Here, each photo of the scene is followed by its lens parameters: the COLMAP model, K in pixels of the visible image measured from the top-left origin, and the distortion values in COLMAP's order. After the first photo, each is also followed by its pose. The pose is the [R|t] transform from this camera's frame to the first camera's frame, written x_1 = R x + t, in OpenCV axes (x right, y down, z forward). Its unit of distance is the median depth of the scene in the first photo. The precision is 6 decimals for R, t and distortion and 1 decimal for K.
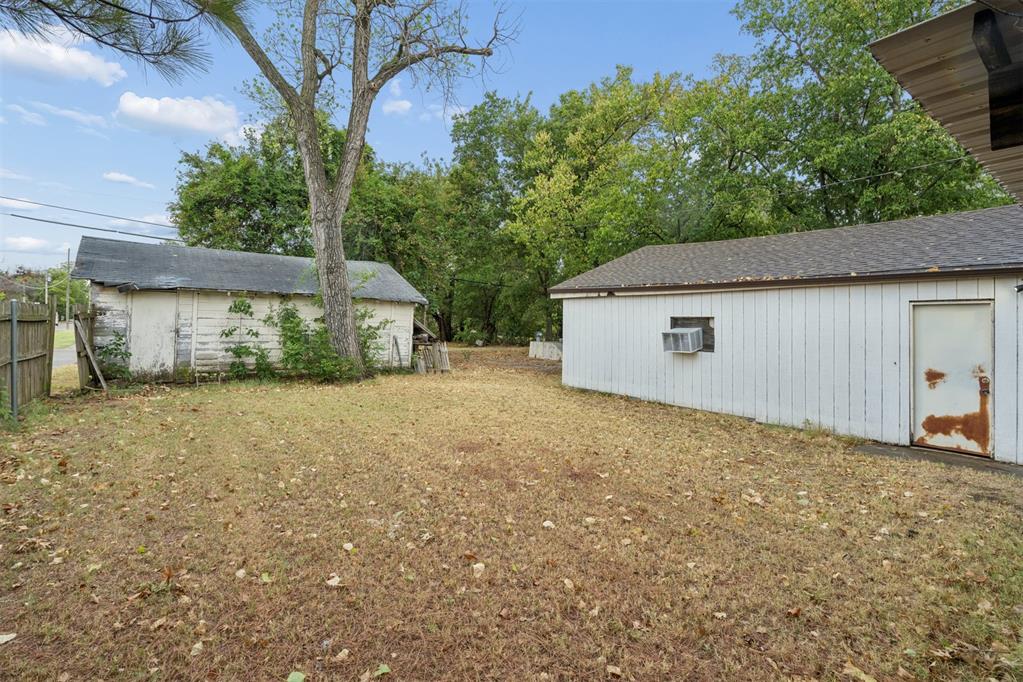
lens RADIAL K [[477.6, 0, 505.8], [0, 477.6, 314.1], [0, 0, 1]] dist [-0.004068, -0.000183]
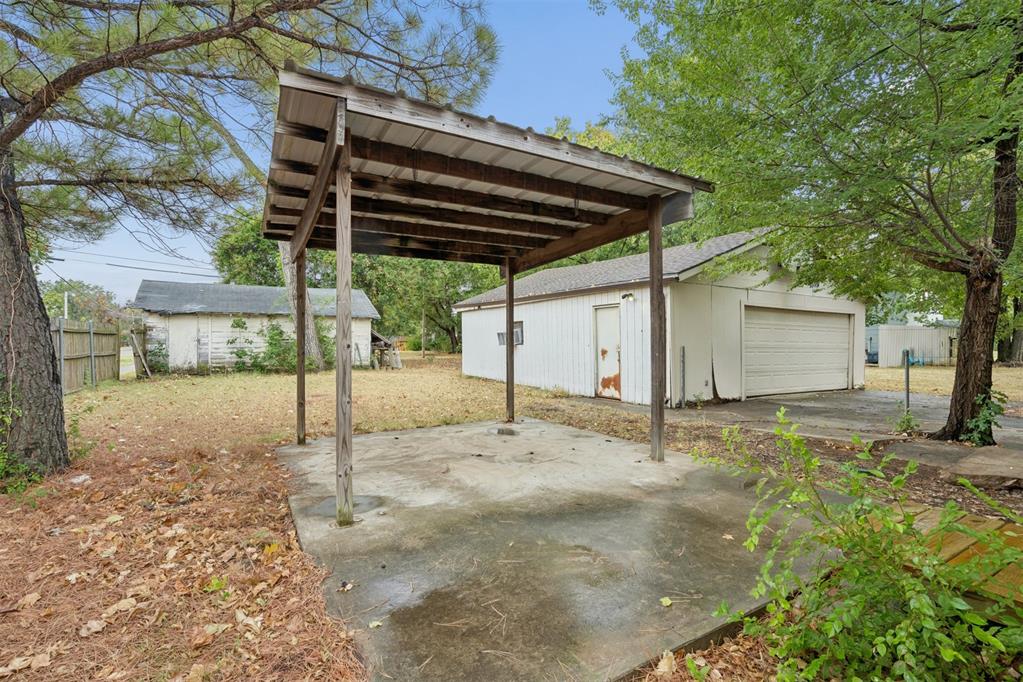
lens RADIAL K [[458.0, 0, 511.5], [0, 458.0, 341.0], [0, 0, 1]] dist [-0.004776, -0.000355]
pose [[0.993900, -0.022473, -0.107971, 0.458801], [0.024870, 0.999472, 0.020907, 0.030889], [0.107445, -0.023465, 0.993934, -0.341740]]
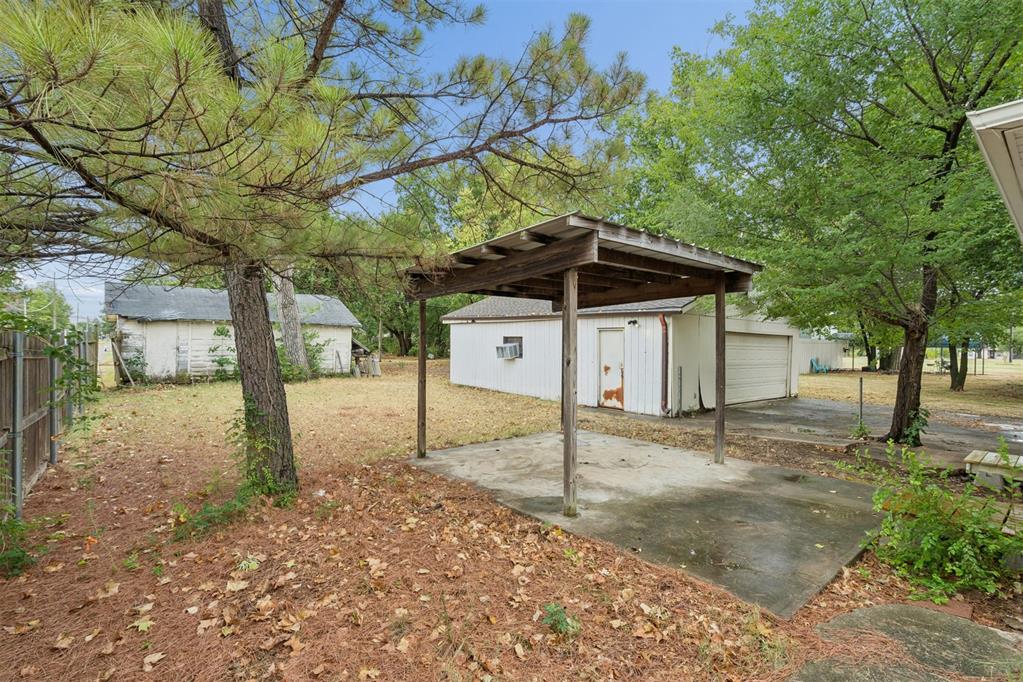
lens RADIAL K [[460.6, 0, 511.5], [0, 460.6, 341.0], [0, 0, 1]] dist [-0.001687, 0.000008]
pose [[0.998556, -0.008162, 0.053099, 0.262050], [0.006821, 0.999655, 0.025381, -0.016161], [-0.053287, -0.024983, 0.998267, -0.469088]]
